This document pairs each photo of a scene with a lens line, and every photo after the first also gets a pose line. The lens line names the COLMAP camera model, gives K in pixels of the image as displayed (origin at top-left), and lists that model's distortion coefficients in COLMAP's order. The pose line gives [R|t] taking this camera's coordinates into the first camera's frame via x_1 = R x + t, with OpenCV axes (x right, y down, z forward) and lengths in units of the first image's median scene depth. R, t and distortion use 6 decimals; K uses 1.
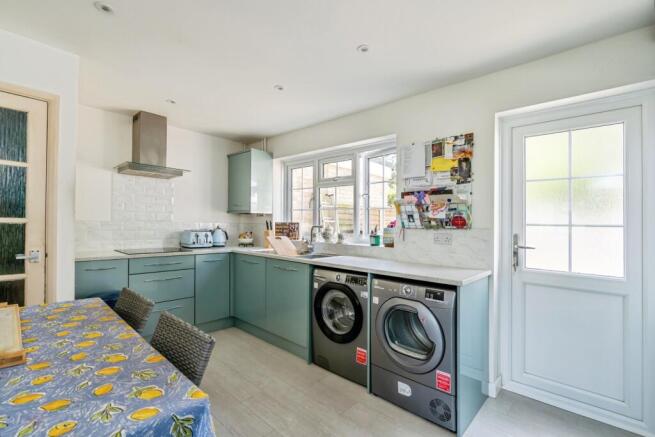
lens RADIAL K [[301.6, 0, 327.5], [0, 301.6, 218.5], [0, 0, 1]] dist [-0.001967, -0.000093]
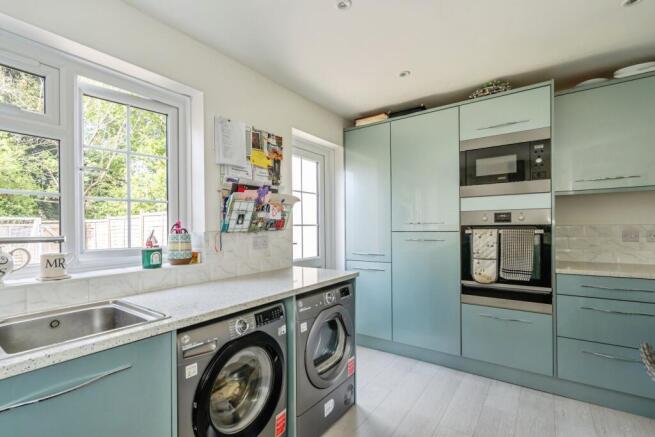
lens RADIAL K [[301.6, 0, 327.5], [0, 301.6, 218.5], [0, 0, 1]] dist [-0.001967, -0.000093]
pose [[-0.118823, 0.008017, 0.992883, -0.542290], [-0.005930, 0.999944, -0.008784, 0.003402], [-0.992898, -0.006931, -0.118769, 0.927973]]
